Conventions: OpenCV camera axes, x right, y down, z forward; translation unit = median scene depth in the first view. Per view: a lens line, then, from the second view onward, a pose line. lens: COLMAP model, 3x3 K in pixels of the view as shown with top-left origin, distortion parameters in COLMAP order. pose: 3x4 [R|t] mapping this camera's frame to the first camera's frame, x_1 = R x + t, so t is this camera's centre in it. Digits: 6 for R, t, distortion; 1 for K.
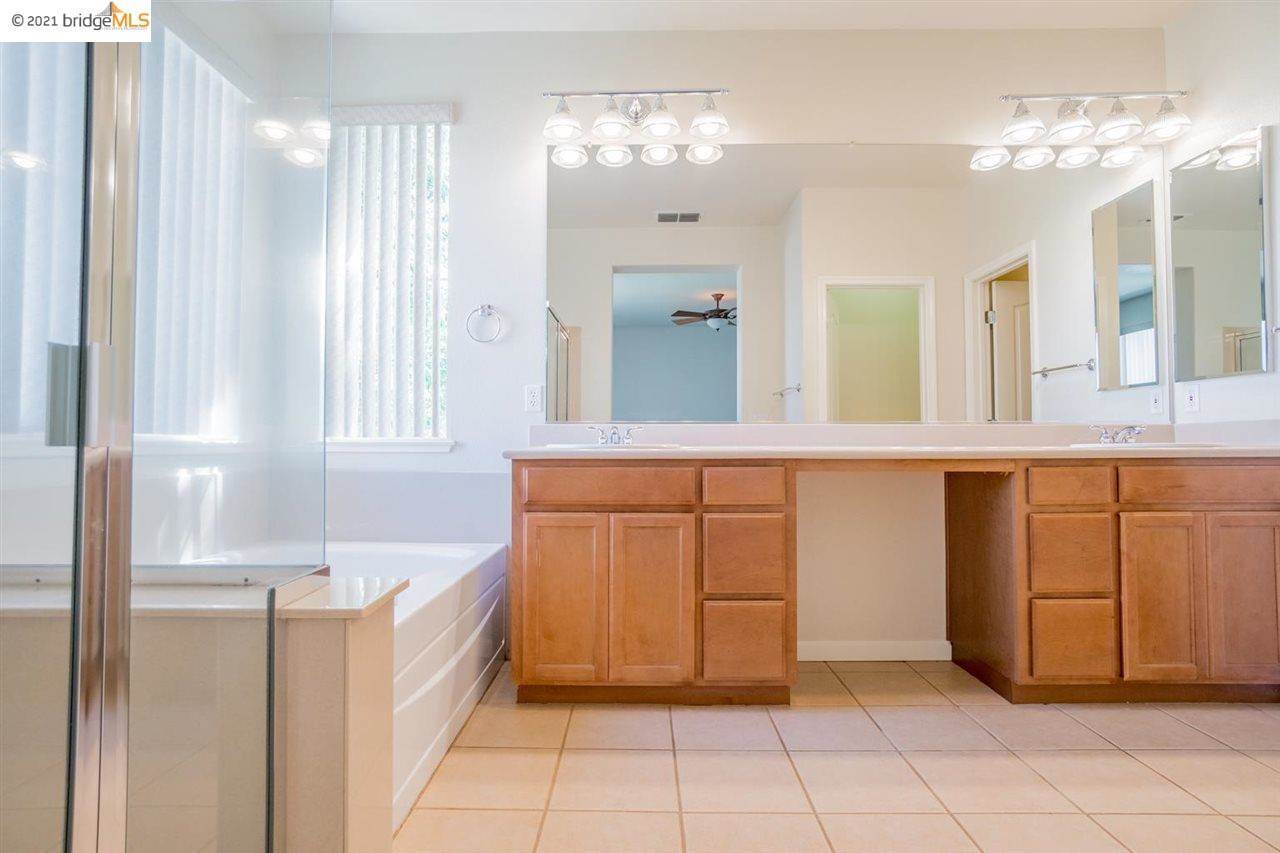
lens RADIAL K [[652.4, 0, 625.8], [0, 652.4, 423.1], [0, 0, 1]] dist [-0.051888, 0.027064]
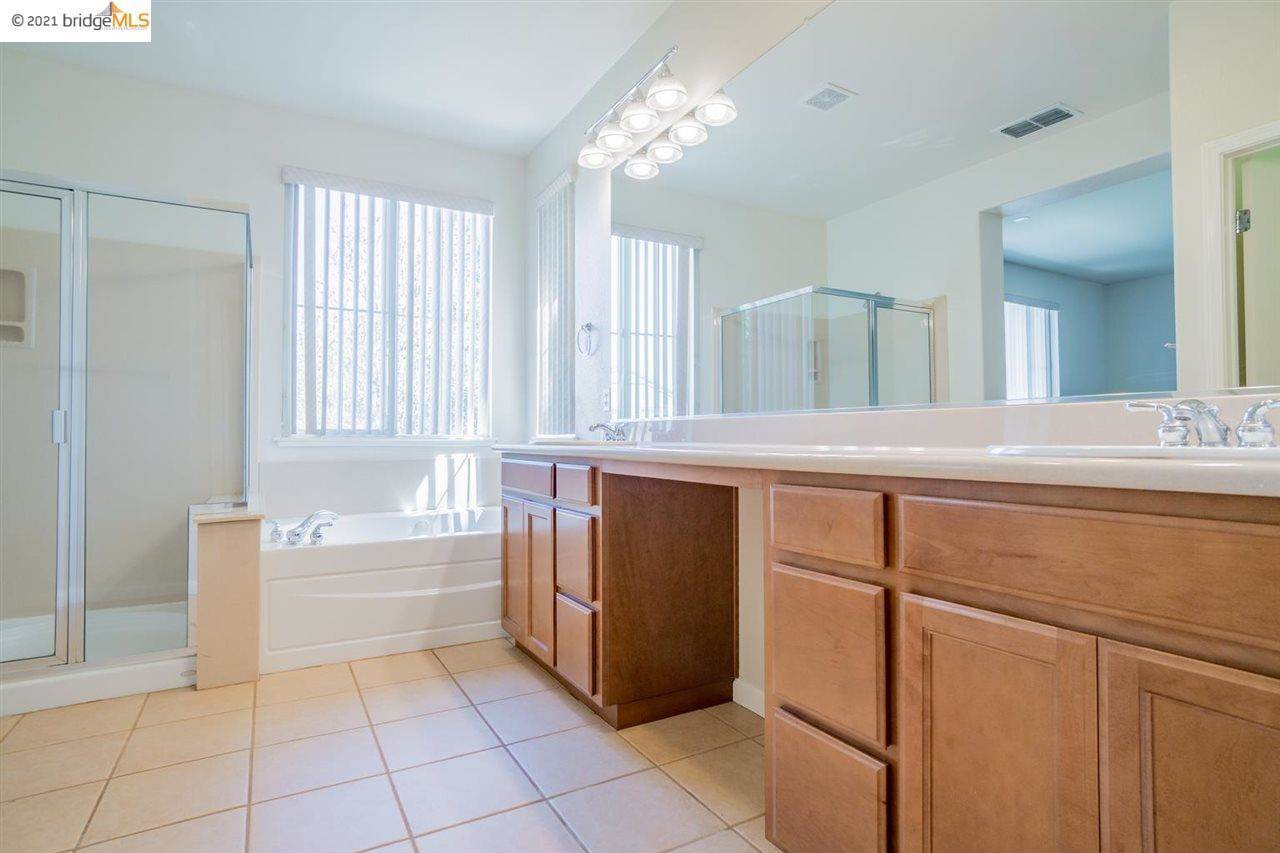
lens RADIAL K [[652.4, 0, 625.8], [0, 652.4, 423.1], [0, 0, 1]] dist [-0.051888, 0.027064]
pose [[0.509050, -0.015845, -0.860591, 1.087883], [0.026282, 0.999650, -0.002859, 0.011120], [0.860335, -0.021162, 0.509289, 0.585095]]
